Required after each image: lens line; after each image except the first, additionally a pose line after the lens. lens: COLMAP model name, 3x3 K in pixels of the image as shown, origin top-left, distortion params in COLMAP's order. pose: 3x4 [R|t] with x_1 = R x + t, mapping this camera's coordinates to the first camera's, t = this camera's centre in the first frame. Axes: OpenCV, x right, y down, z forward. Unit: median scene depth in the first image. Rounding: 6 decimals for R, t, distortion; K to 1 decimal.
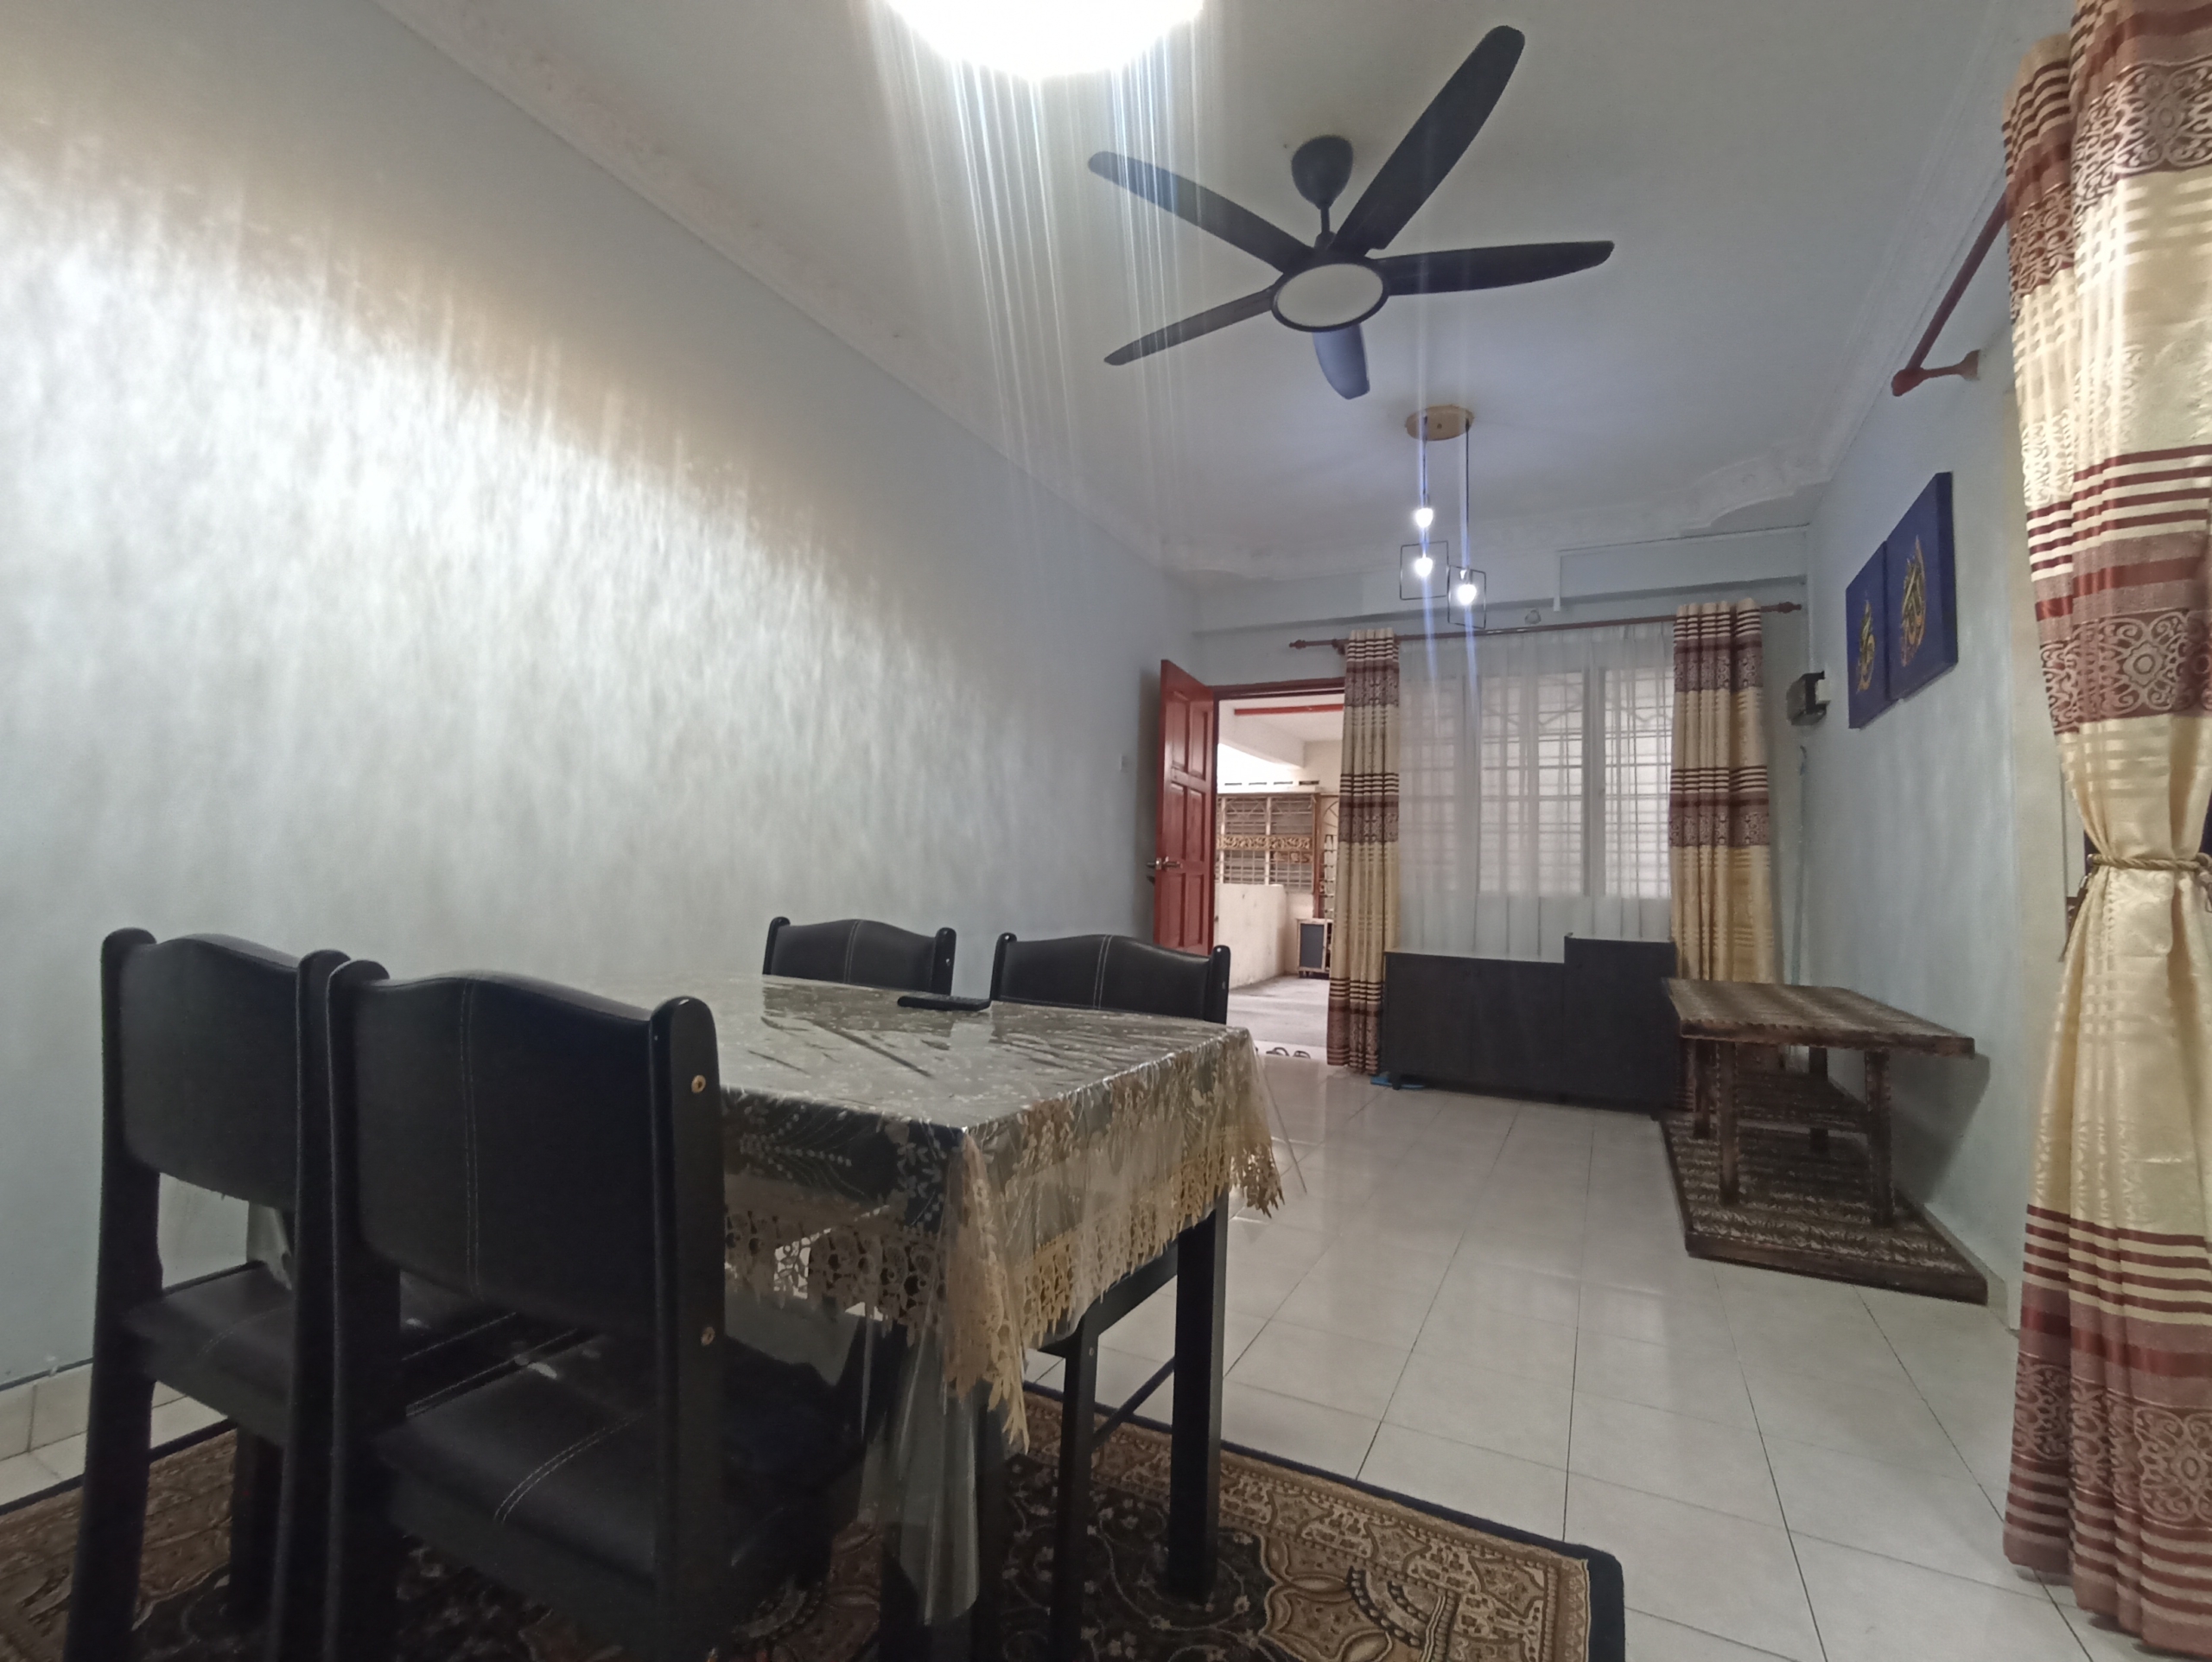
lens RADIAL K [[995.1, 0, 1087.1], [0, 995.1, 836.1], [0, 0, 1]] dist [-0.037169, 0.017187]
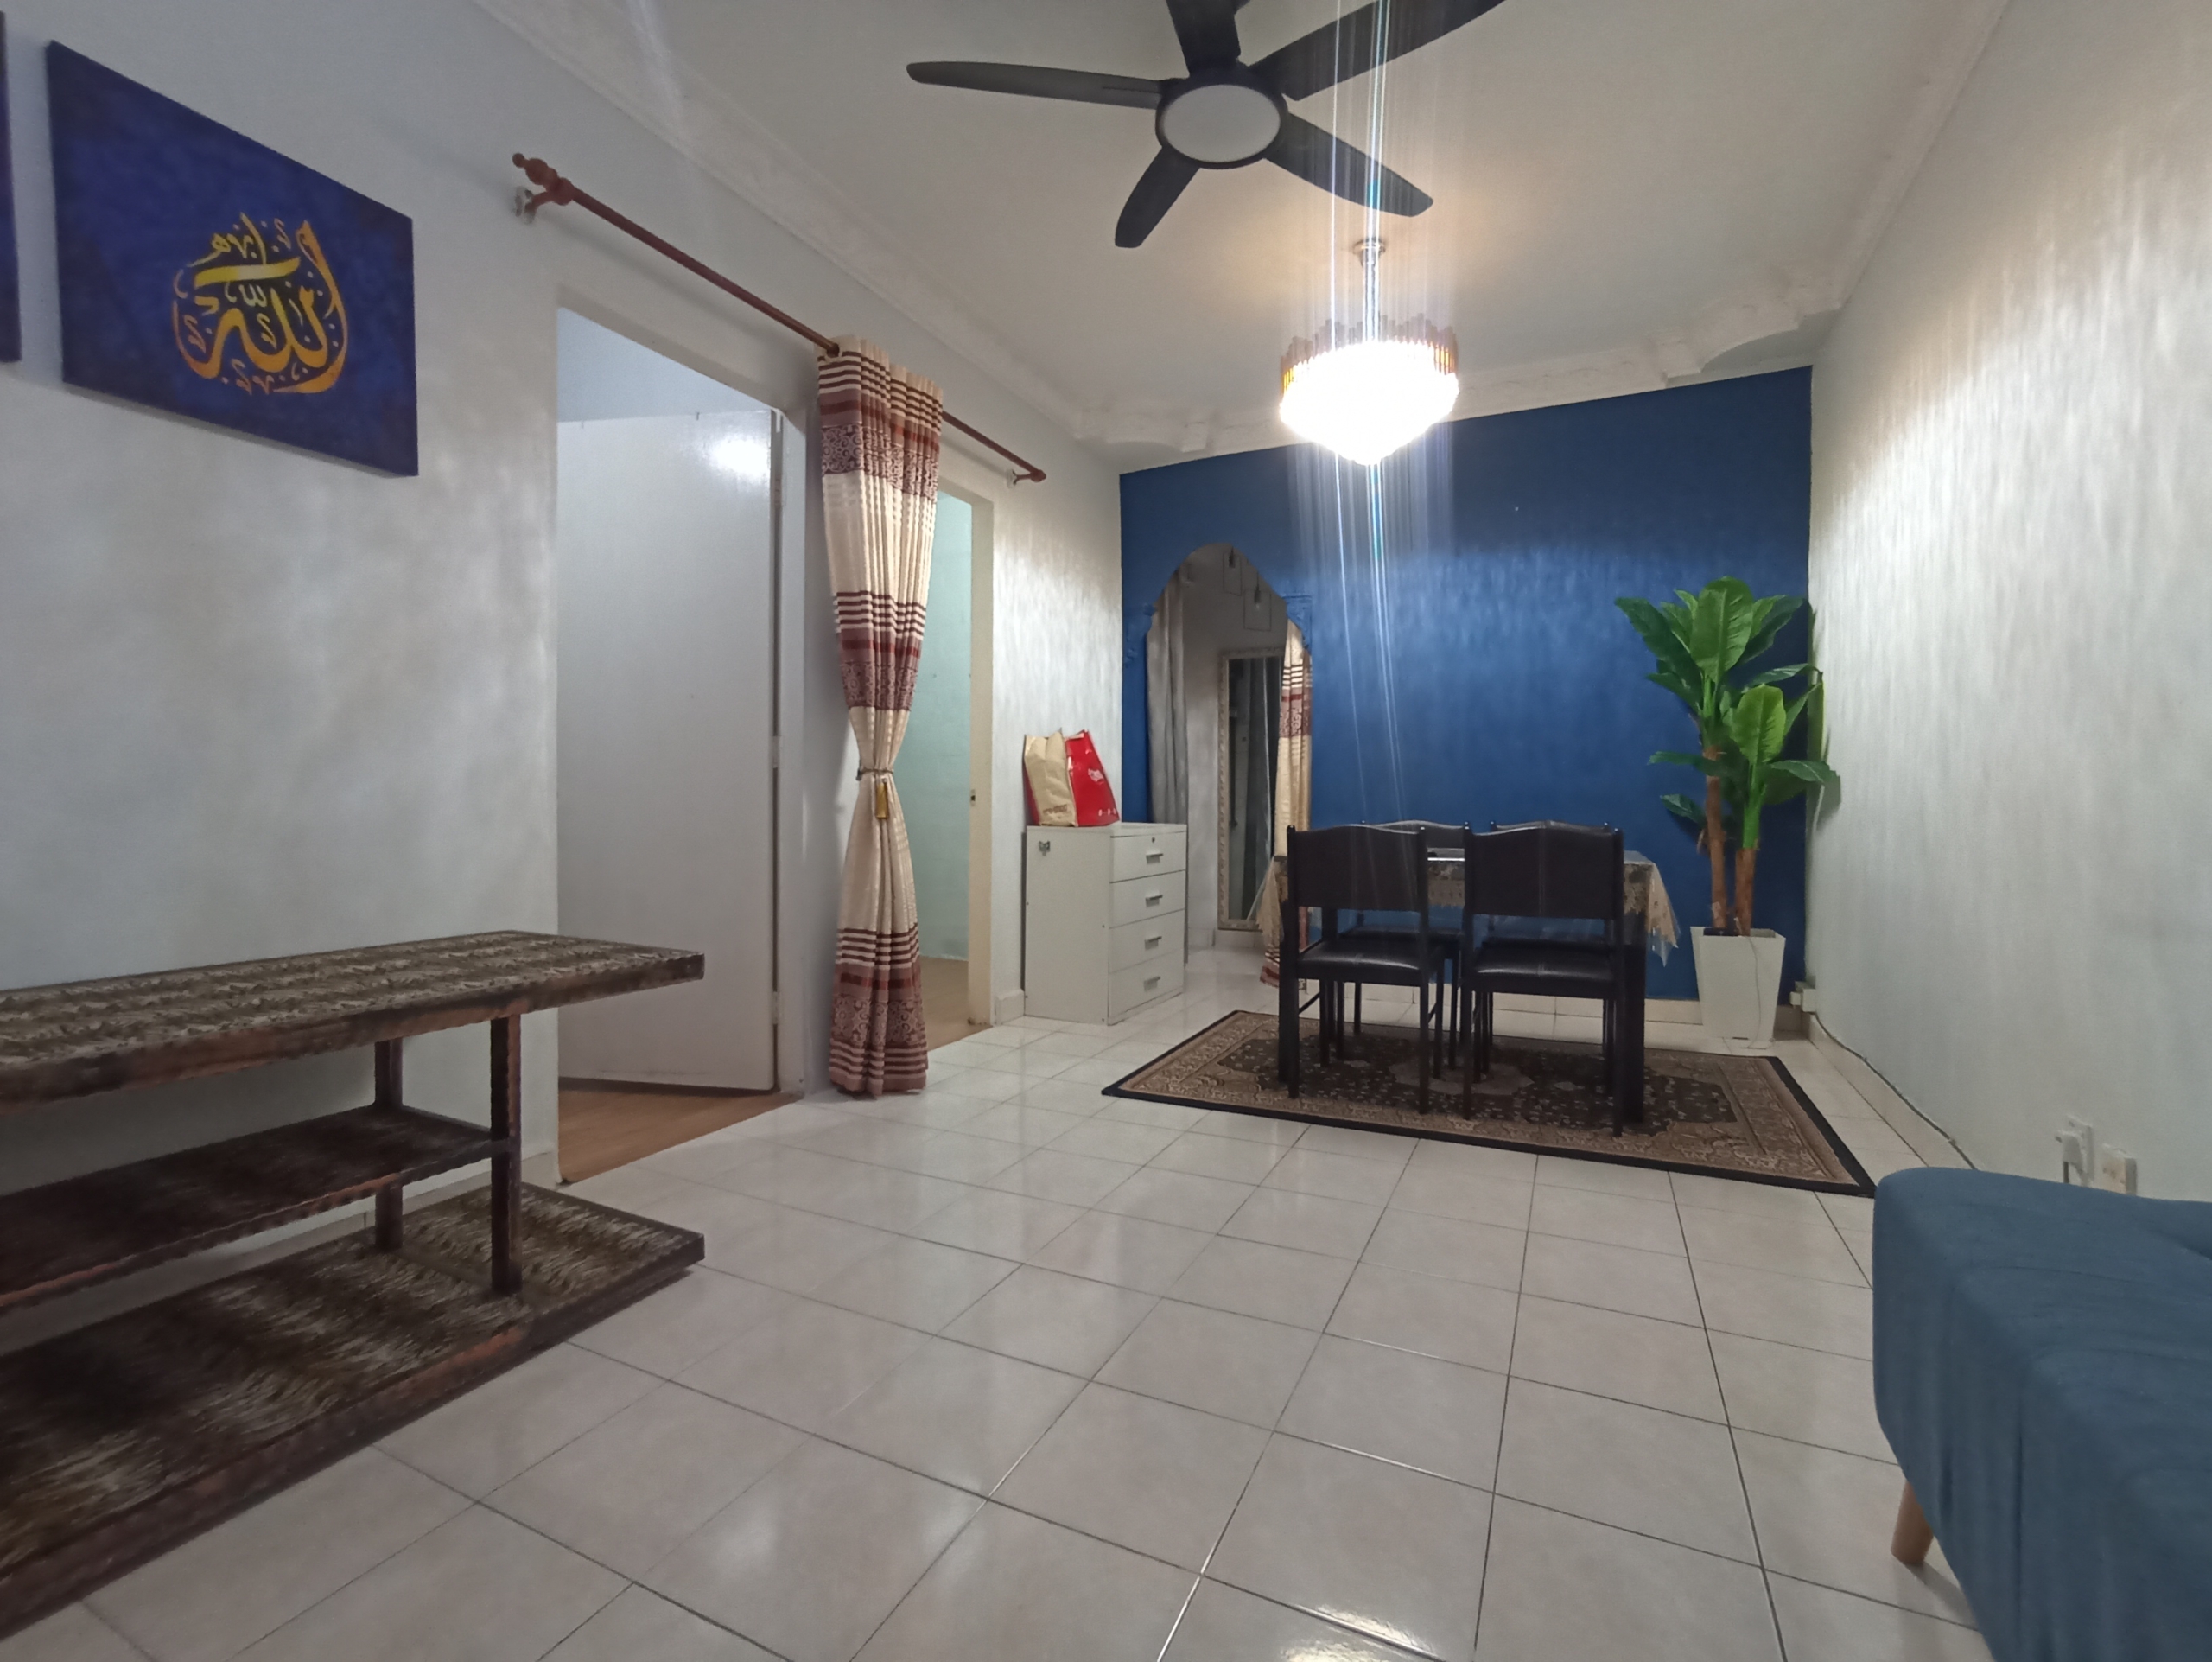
lens RADIAL K [[995.1, 0, 1099.6], [0, 995.1, 827.4], [0, 0, 1]] dist [-0.037169, 0.017187]
pose [[-0.998870, -0.033433, -0.033790, 0.340032], [-0.032695, 0.999220, -0.022157, 0.099225], [0.034504, -0.021027, -0.999183, 1.729140]]
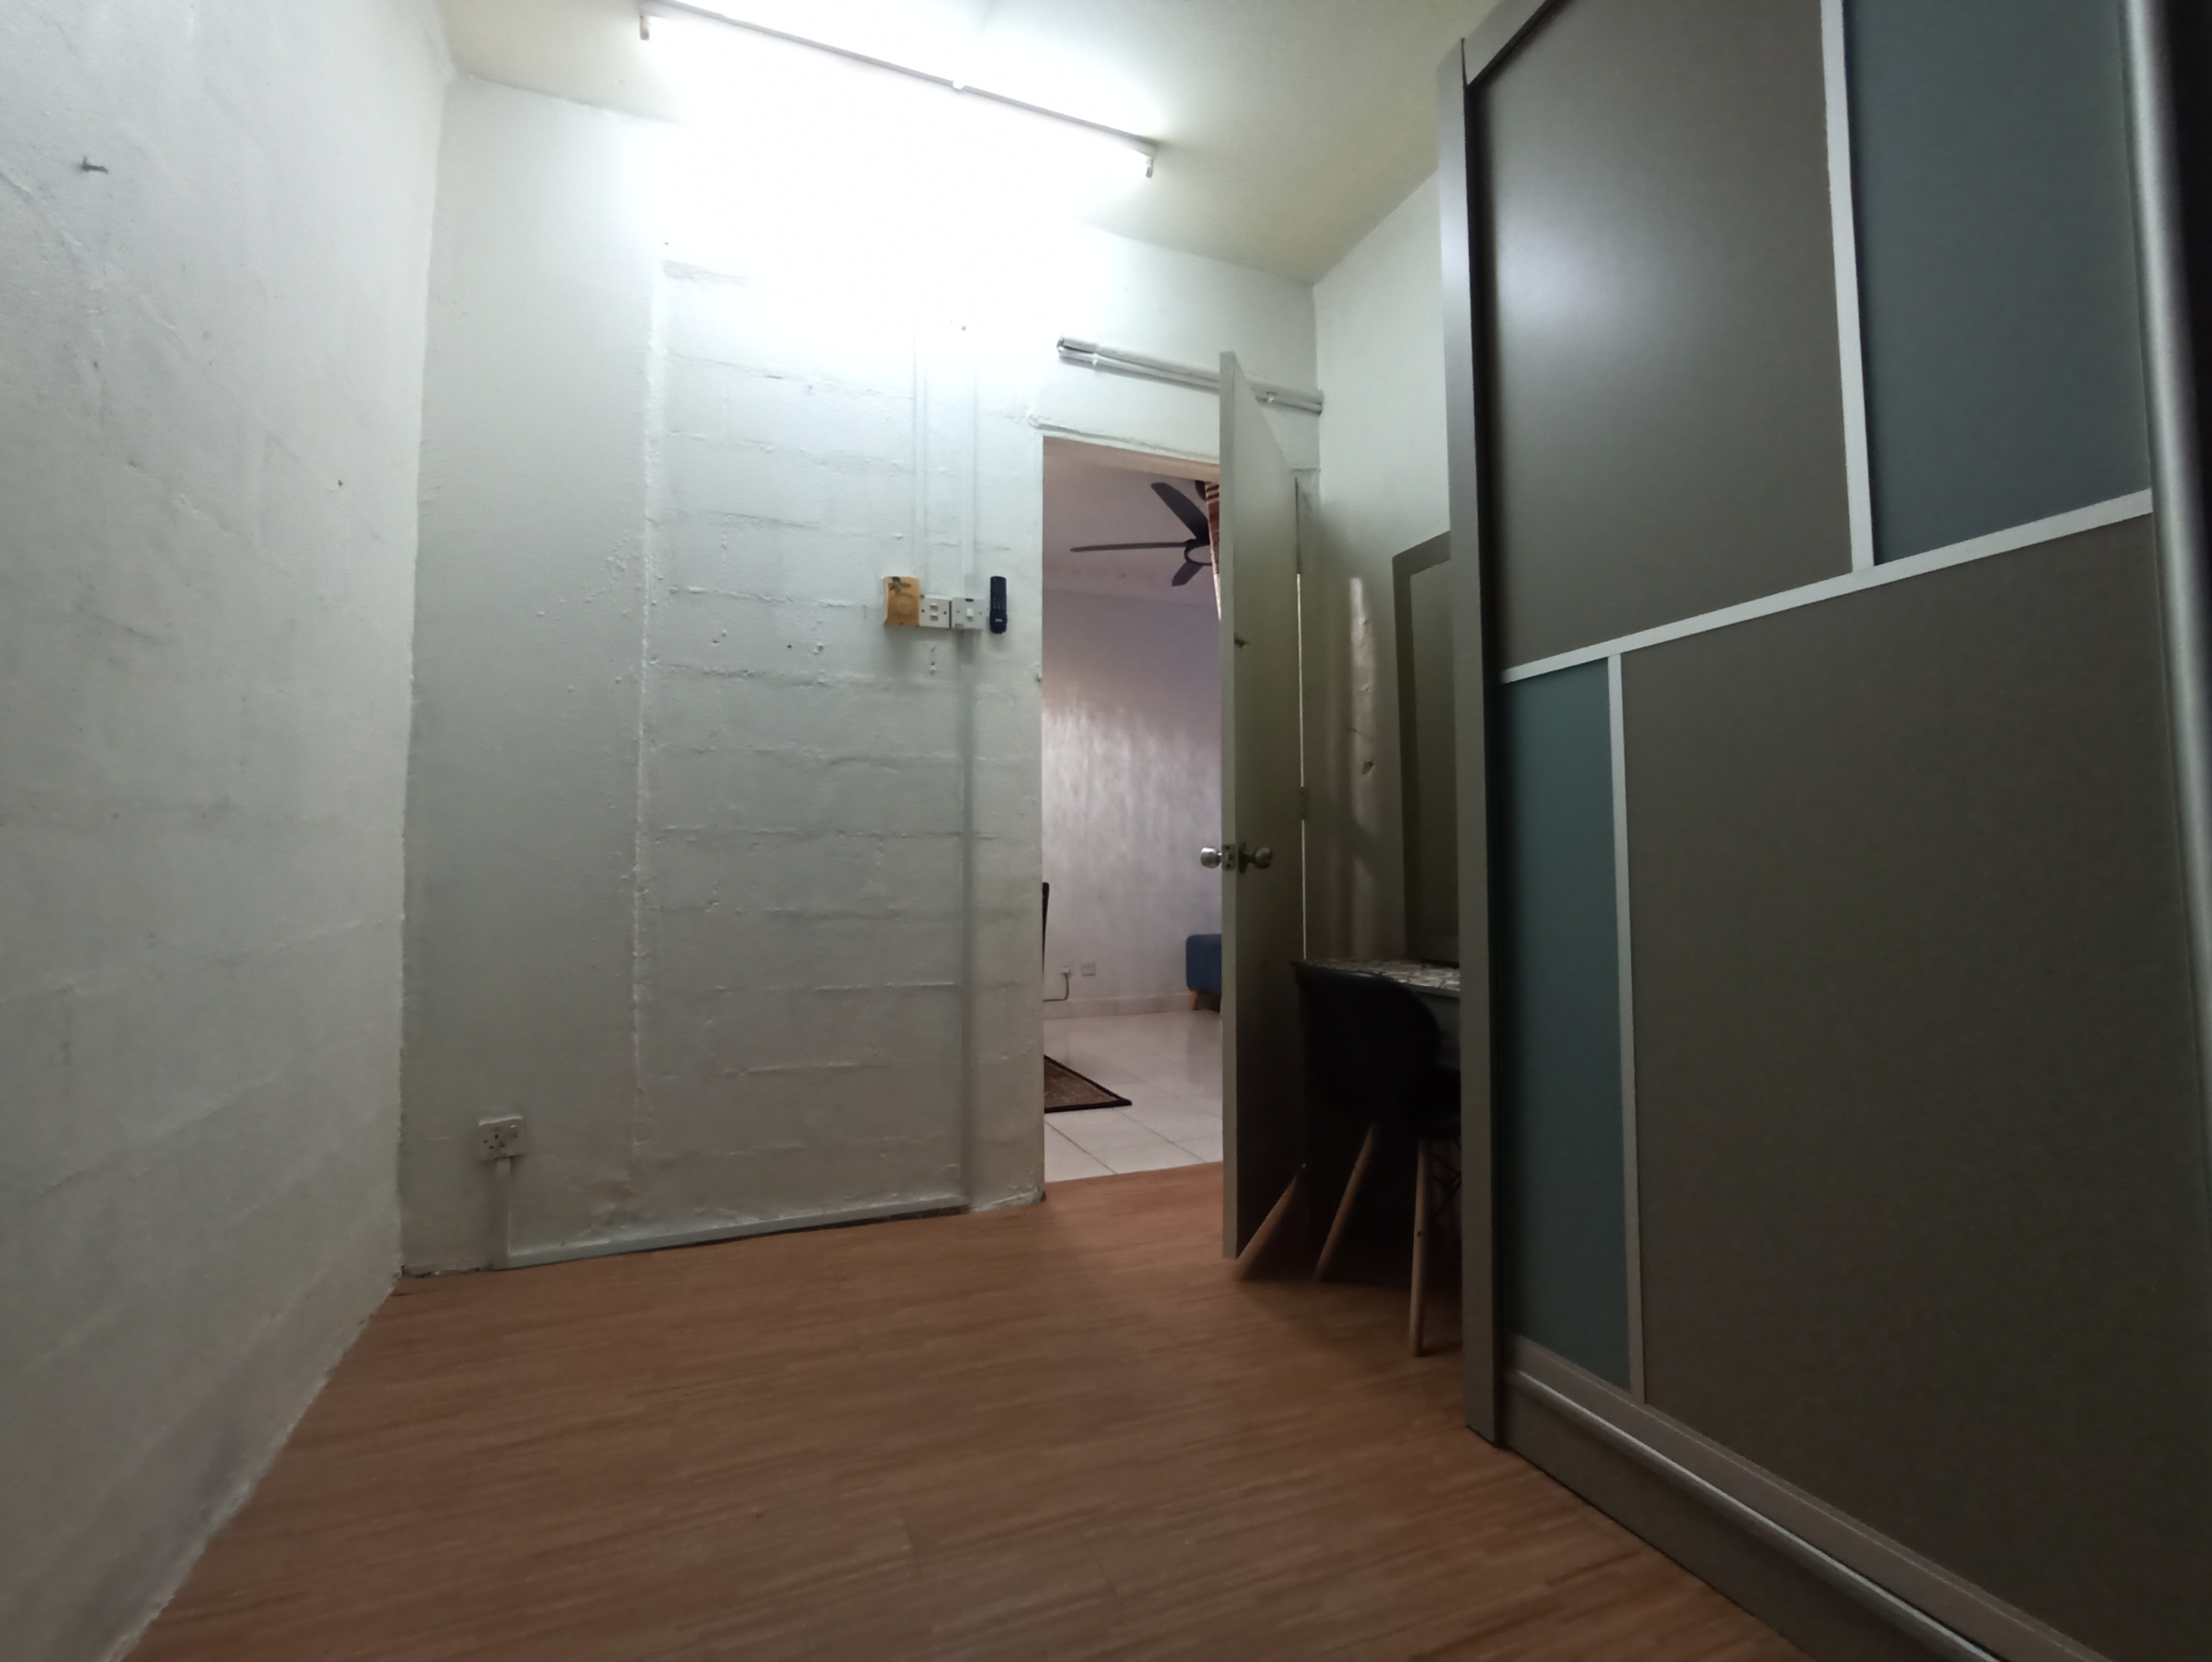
lens RADIAL K [[995.1, 0, 1094.8], [0, 995.1, 831.7], [0, 0, 1]] dist [-0.037169, 0.017187]
pose [[0.762316, -0.062866, -0.644144, 1.191451], [0.059073, 0.997875, -0.027478, 0.033465], [0.644503, -0.017105, 0.764410, -0.614491]]
